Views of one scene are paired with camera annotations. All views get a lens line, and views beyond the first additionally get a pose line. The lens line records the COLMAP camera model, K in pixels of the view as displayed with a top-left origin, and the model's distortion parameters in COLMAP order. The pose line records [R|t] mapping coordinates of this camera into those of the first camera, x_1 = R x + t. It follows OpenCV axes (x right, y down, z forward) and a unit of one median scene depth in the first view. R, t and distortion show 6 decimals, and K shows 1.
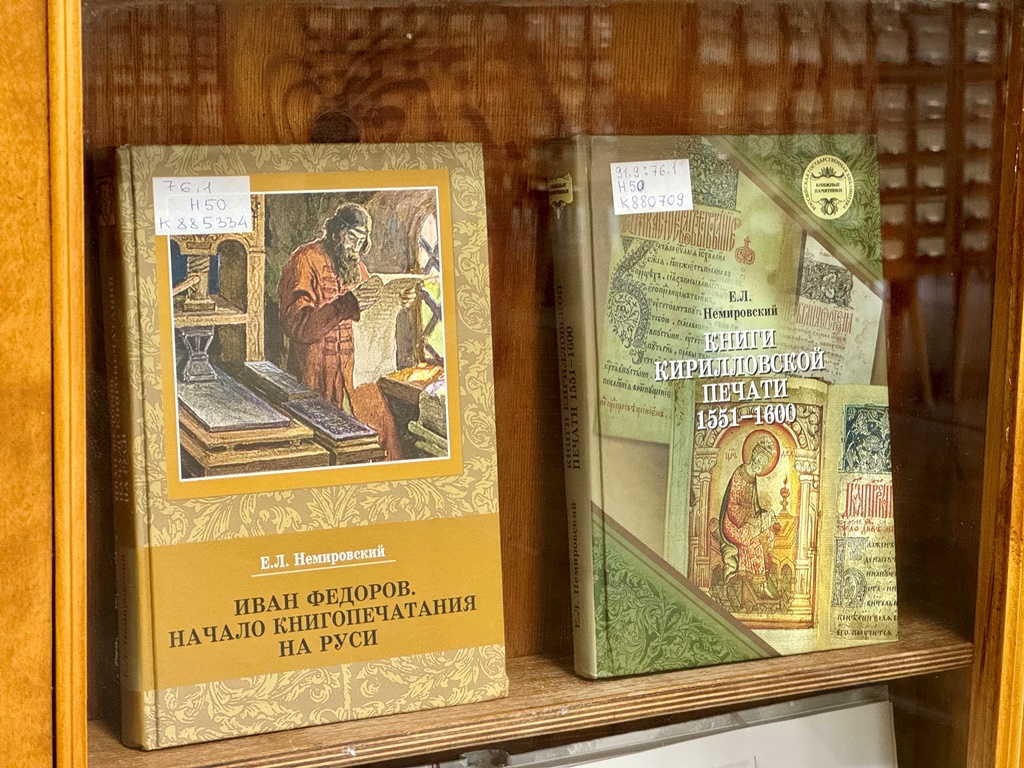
lens RADIAL K [[2297.5, 0, 512.5], [0, 2297.5, 385.7], [0, 0, 1]] dist [0.075425, 0.000000]
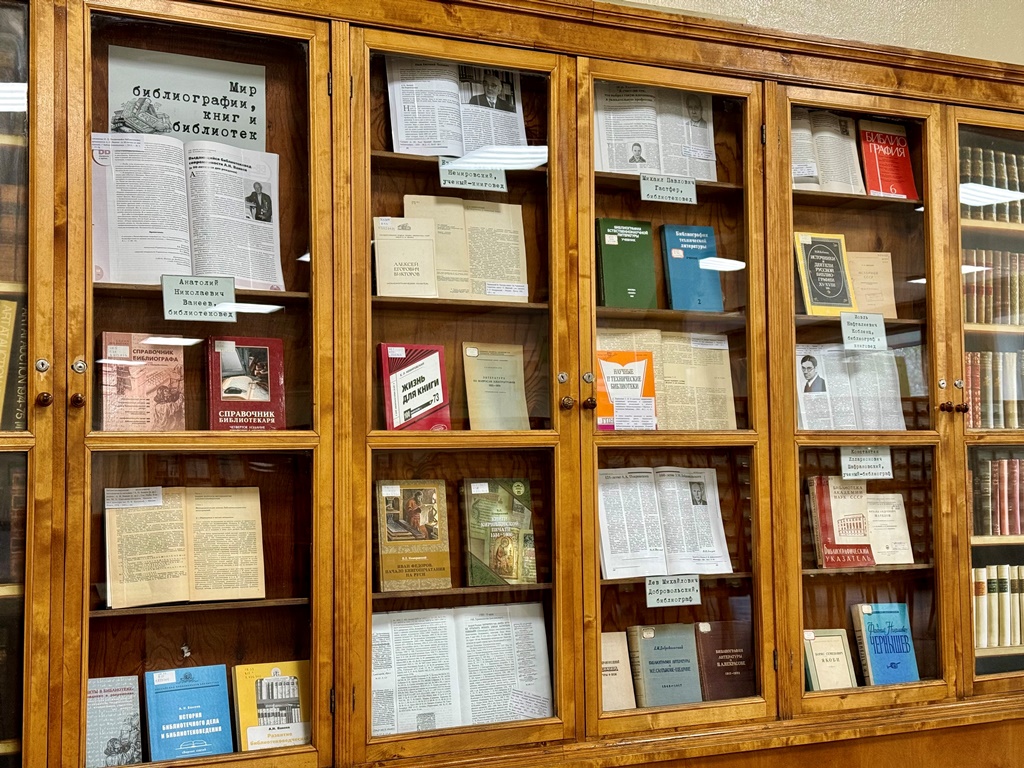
lens RADIAL K [[1426.6, 0, 512.2], [0, 1426.6, 383.7], [0, 0, 1]] dist [0.038752, 0.000000]
pose [[0.998878, -0.033366, -0.033615, 0.255556], [0.024647, 0.972249, -0.232648, 0.438739], [0.040445, 0.231558, 0.971980, -2.181210]]
